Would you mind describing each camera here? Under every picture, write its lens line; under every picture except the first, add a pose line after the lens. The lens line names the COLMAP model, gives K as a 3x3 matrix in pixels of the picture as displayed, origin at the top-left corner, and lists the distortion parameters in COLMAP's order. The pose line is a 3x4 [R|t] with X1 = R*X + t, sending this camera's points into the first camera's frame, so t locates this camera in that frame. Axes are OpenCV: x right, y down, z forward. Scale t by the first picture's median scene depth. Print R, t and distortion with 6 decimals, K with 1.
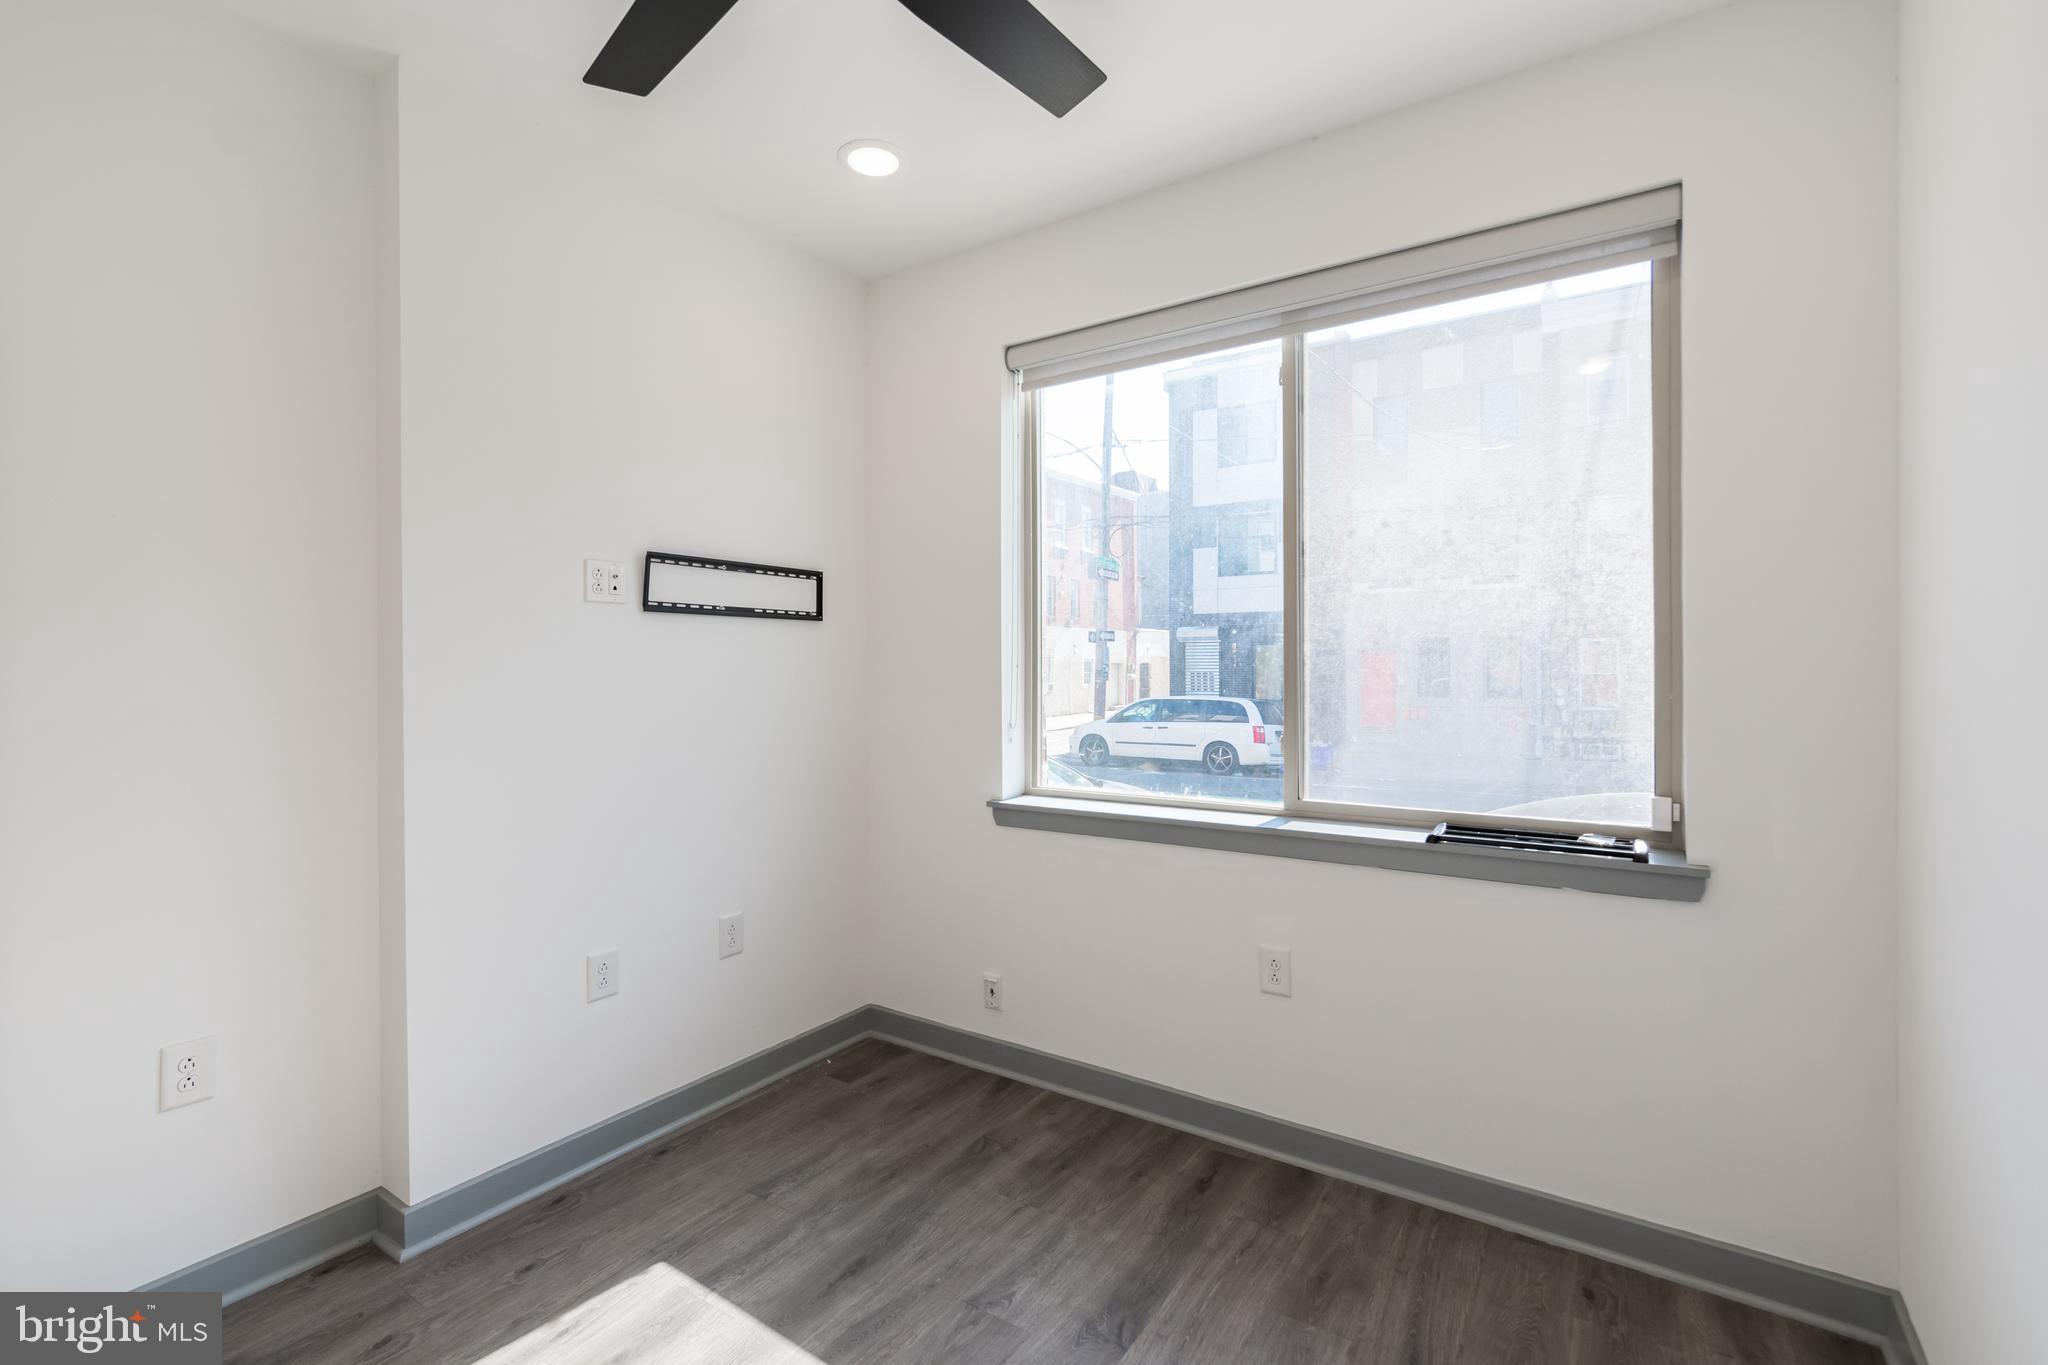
lens RADIAL K [[921.1, 0, 1023.0], [0, 921.1, 674.1], [0, 0, 1]] dist [-0.006793, -0.000841]
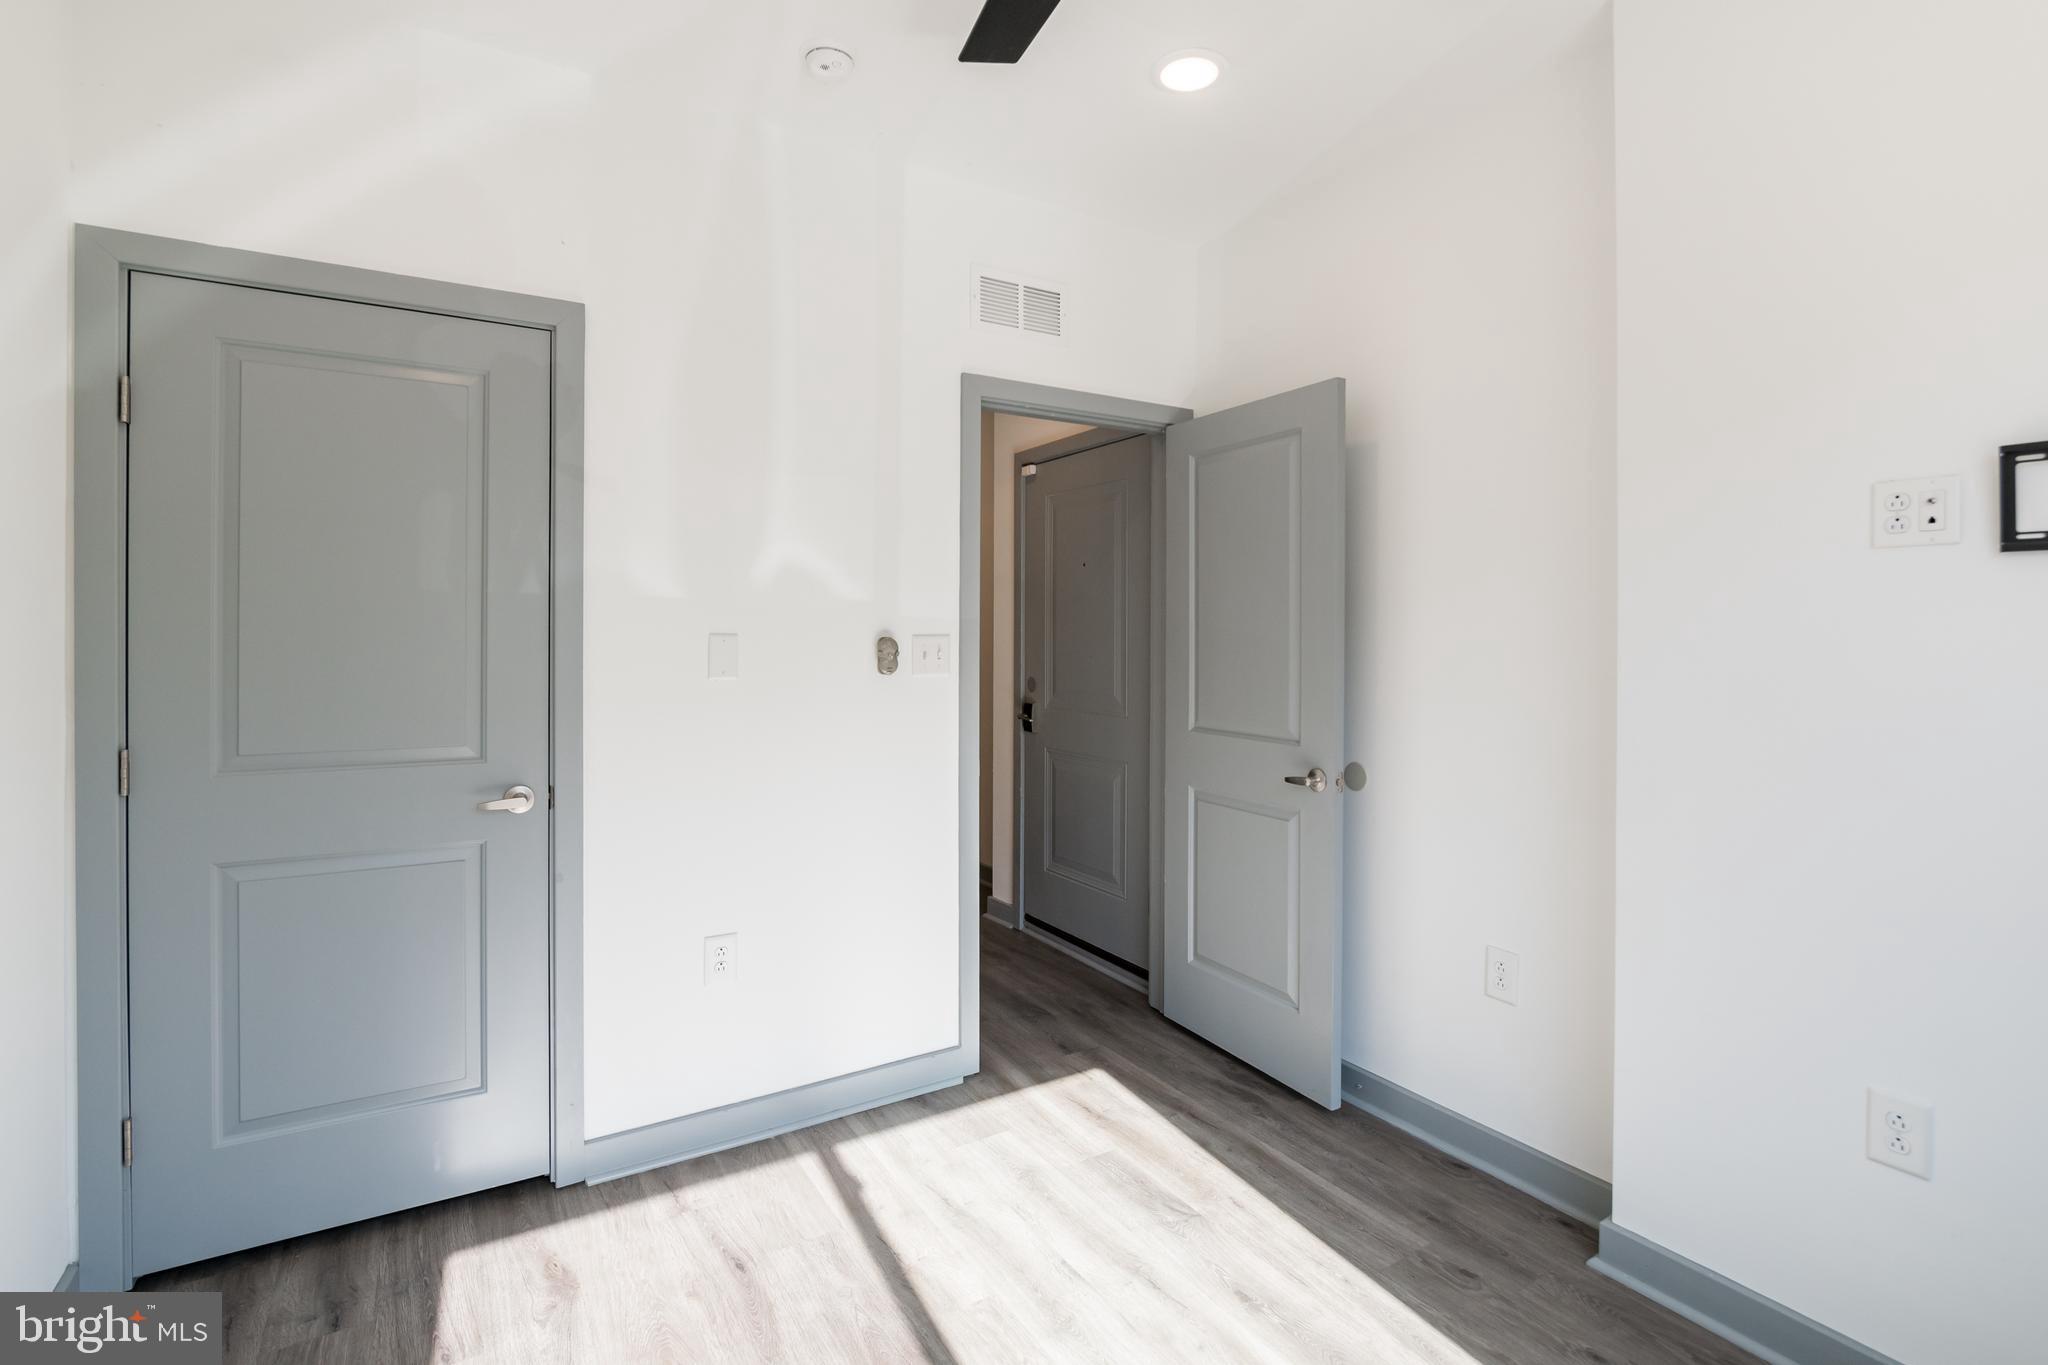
lens RADIAL K [[963.2, 0, 1050.5], [0, 963.2, 638.9], [0, 0, 1]] dist [-0.015336, -0.000153]
pose [[-0.403741, 0.000949, -0.914873, 0.387152], [-0.012477, 0.999901, 0.006543, -0.011277], [0.914788, 0.014057, -0.403689, 0.737332]]
